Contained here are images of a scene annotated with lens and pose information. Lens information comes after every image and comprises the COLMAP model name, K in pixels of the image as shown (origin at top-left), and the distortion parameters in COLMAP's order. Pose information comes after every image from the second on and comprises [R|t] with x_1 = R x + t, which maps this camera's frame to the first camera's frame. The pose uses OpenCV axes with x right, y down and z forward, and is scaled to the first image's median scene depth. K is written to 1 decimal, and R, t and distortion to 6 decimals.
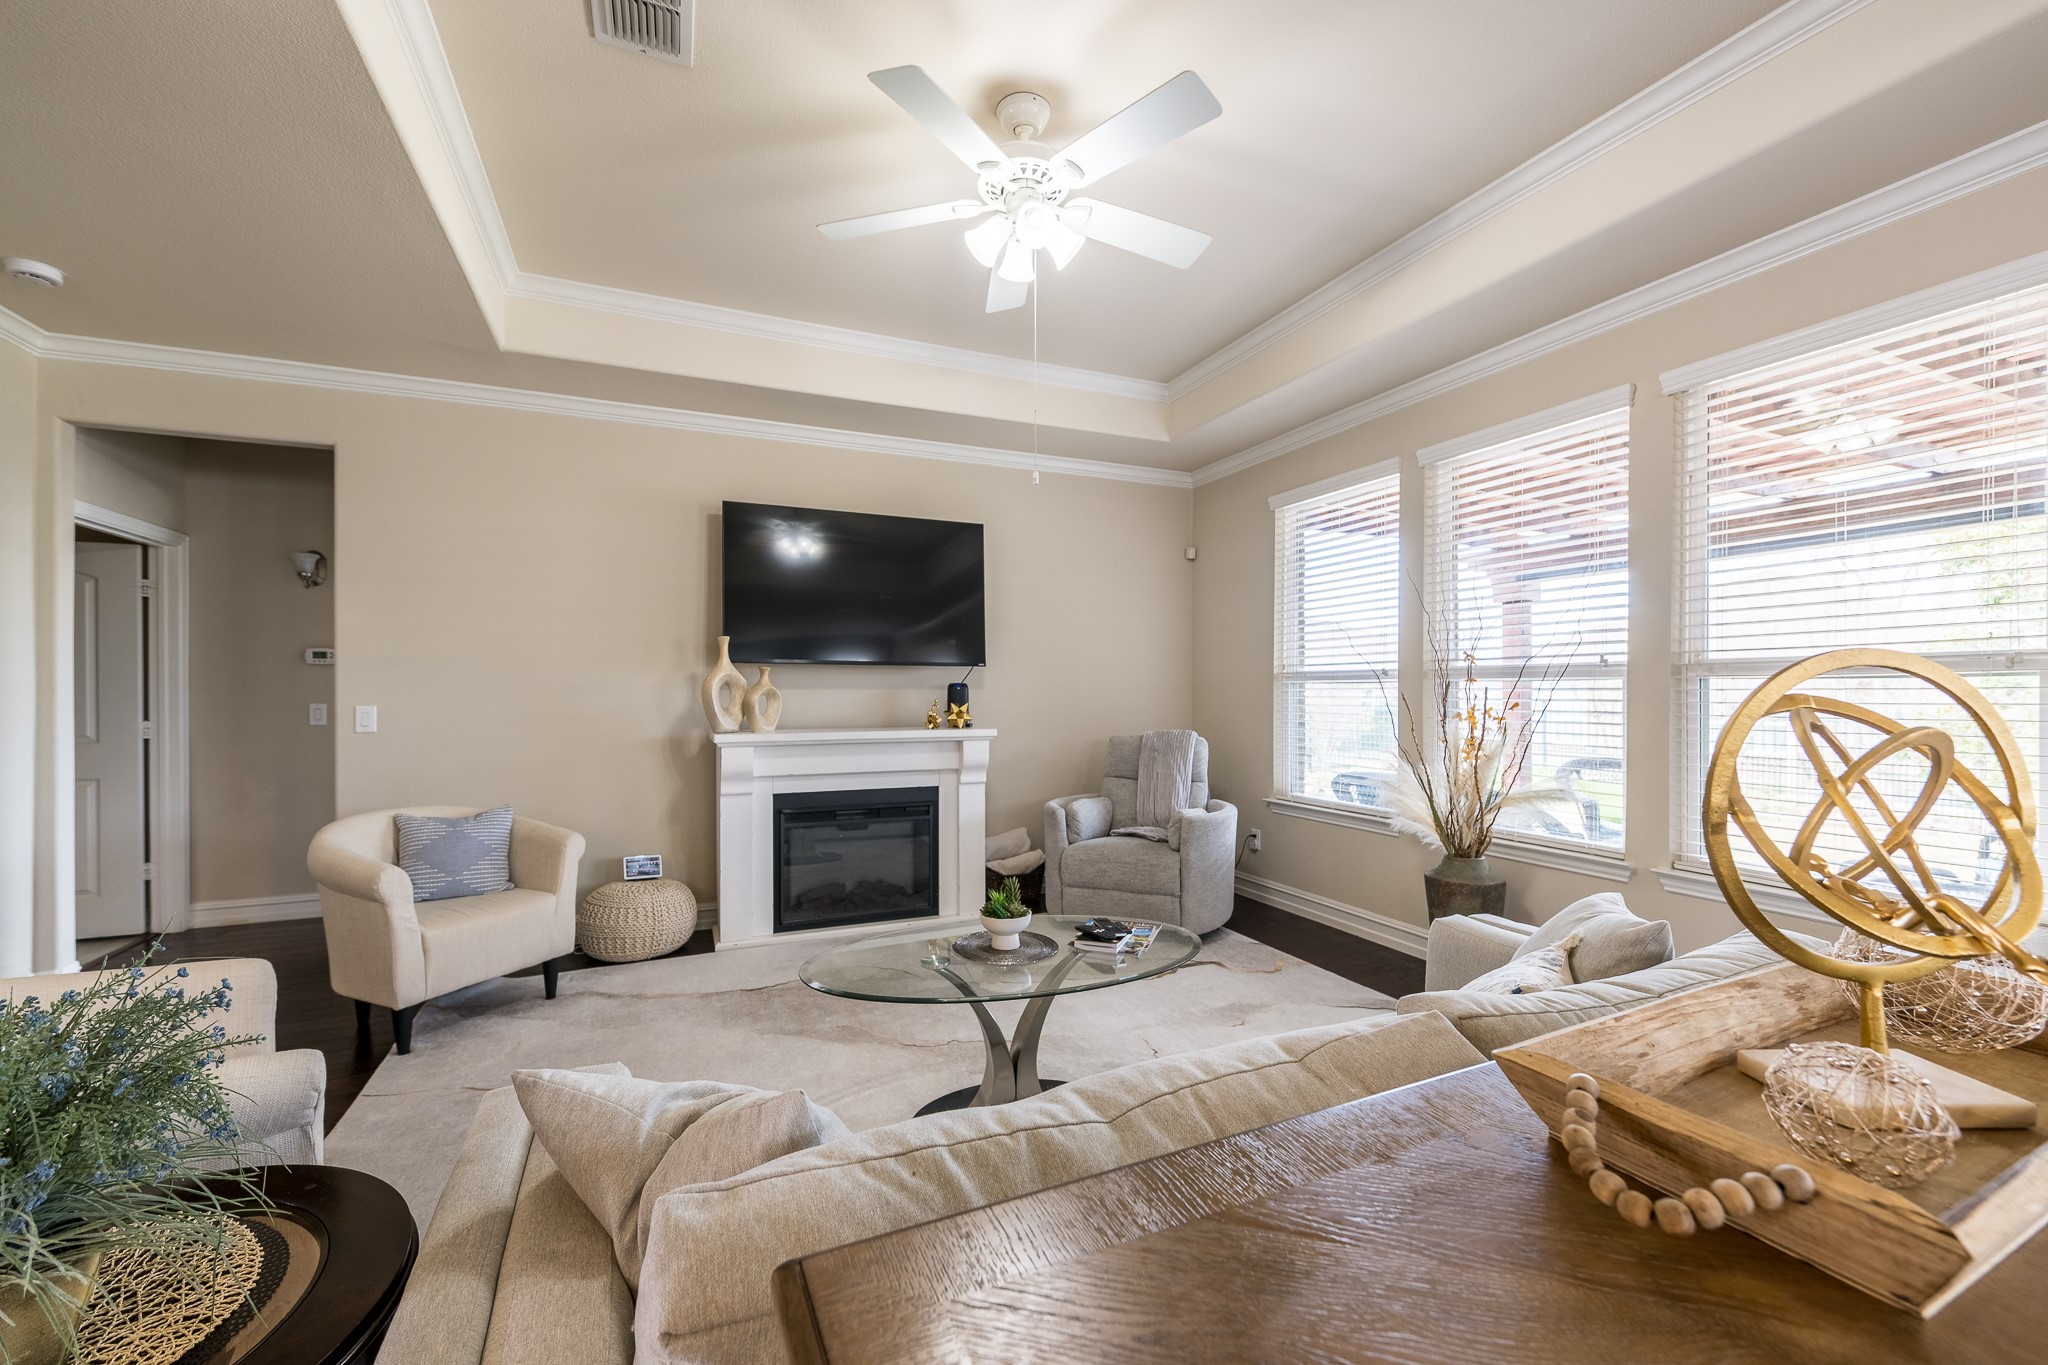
lens RADIAL K [[840.5, 0, 1016.4], [0, 840.5, 691.3], [0, 0, 1]] dist [0.000018, -0.000379]
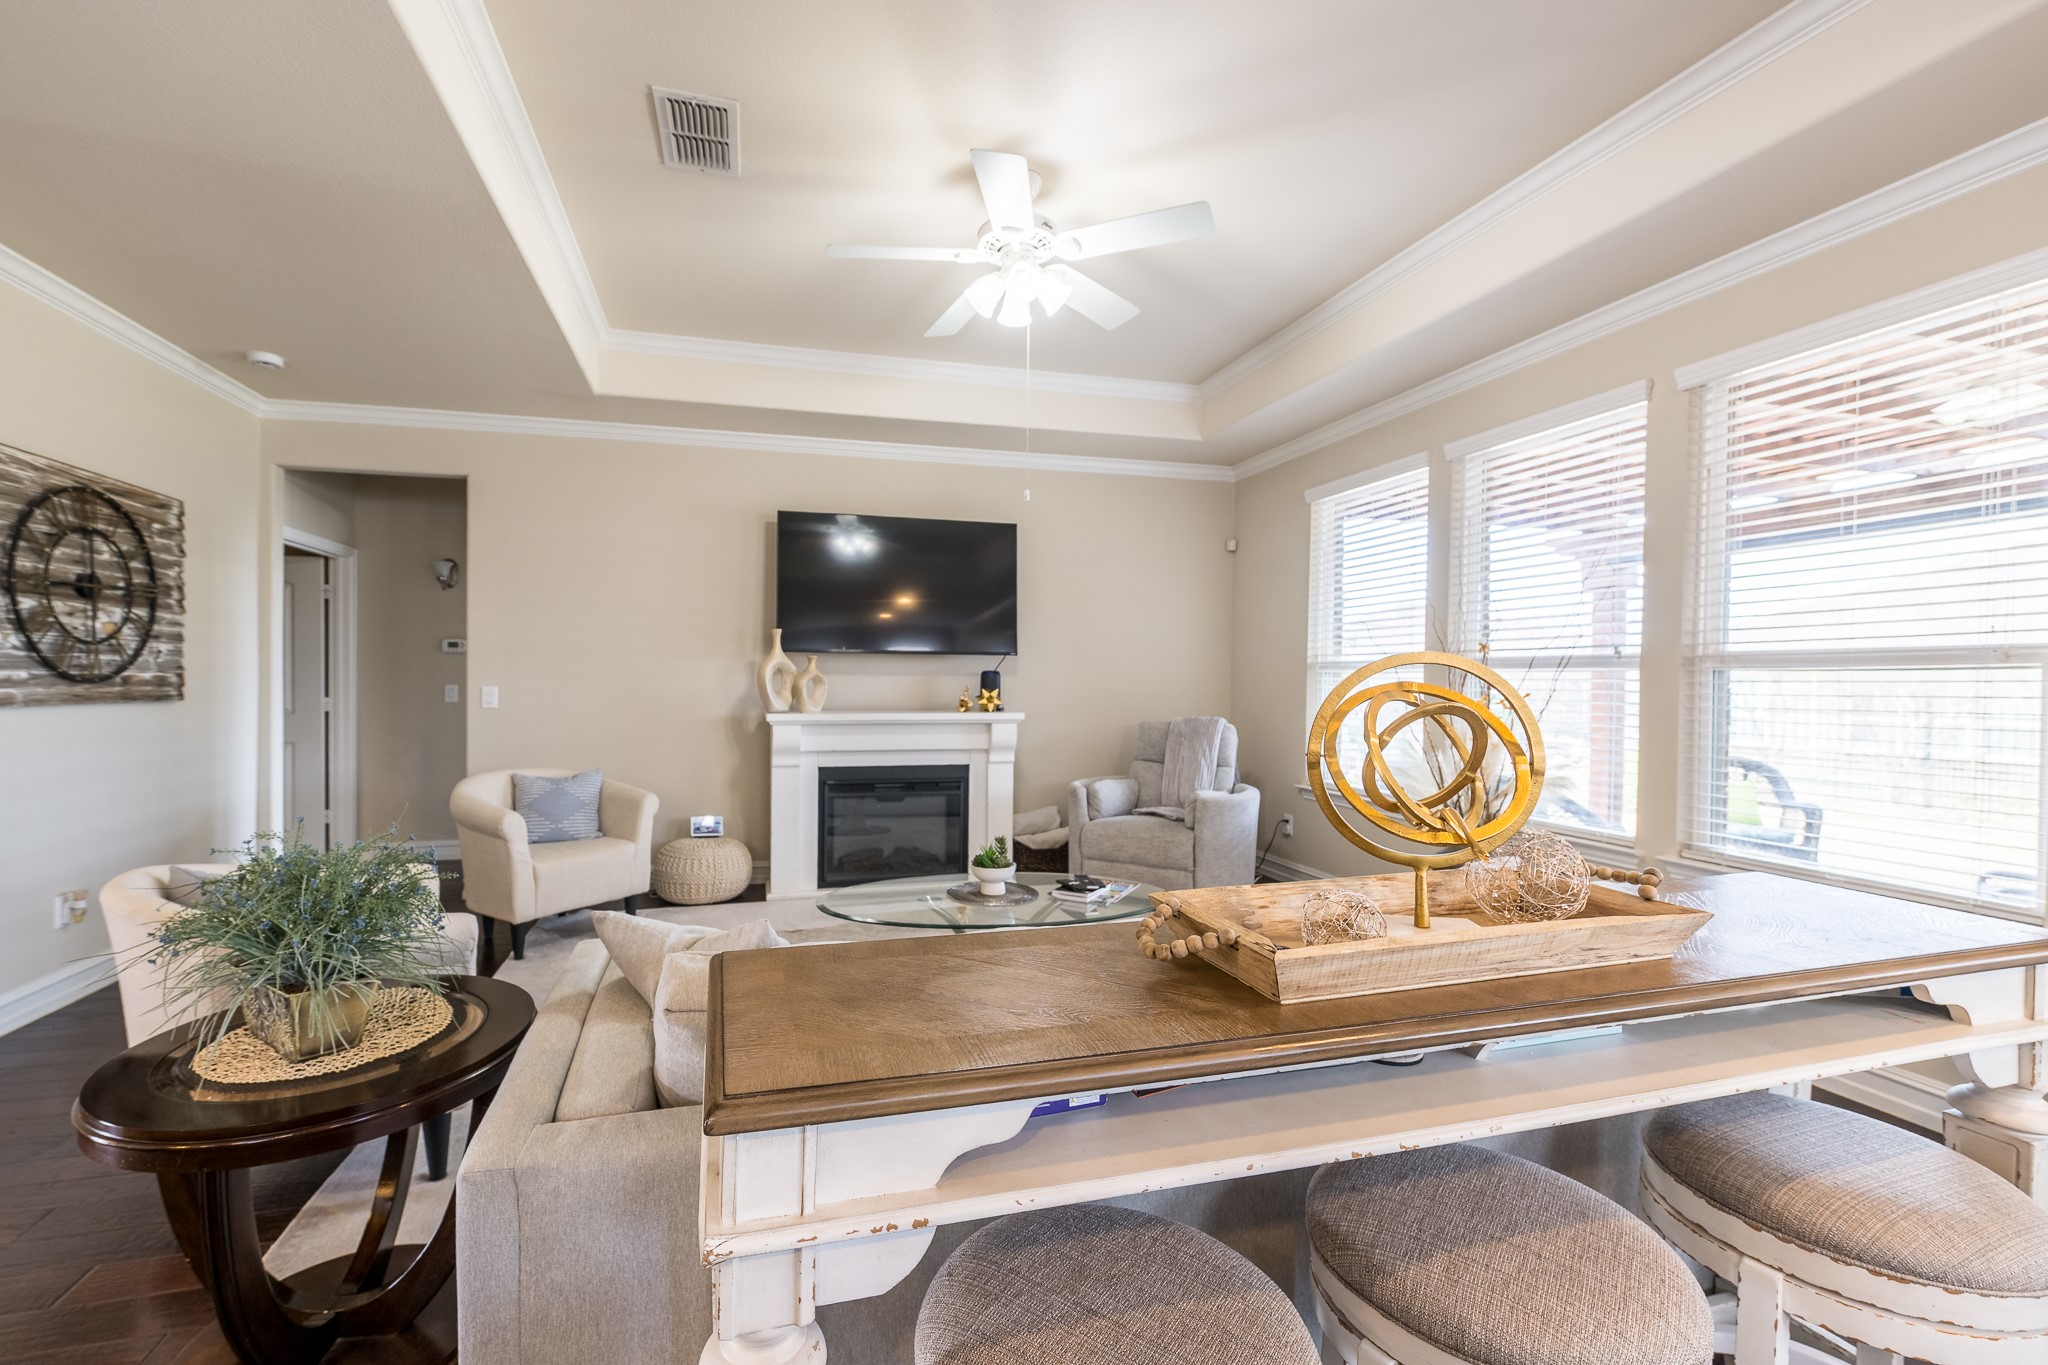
lens RADIAL K [[840.5, 0, 995.6], [0, 840.5, 679.9], [0, 0, 1]] dist [0.000018, -0.000379]
pose [[0.994369, 0.006663, -0.105764, 0.072611], [-0.006534, 0.999977, 0.001567, 0.000590], [0.105772, -0.000867, 0.994390, -0.113777]]
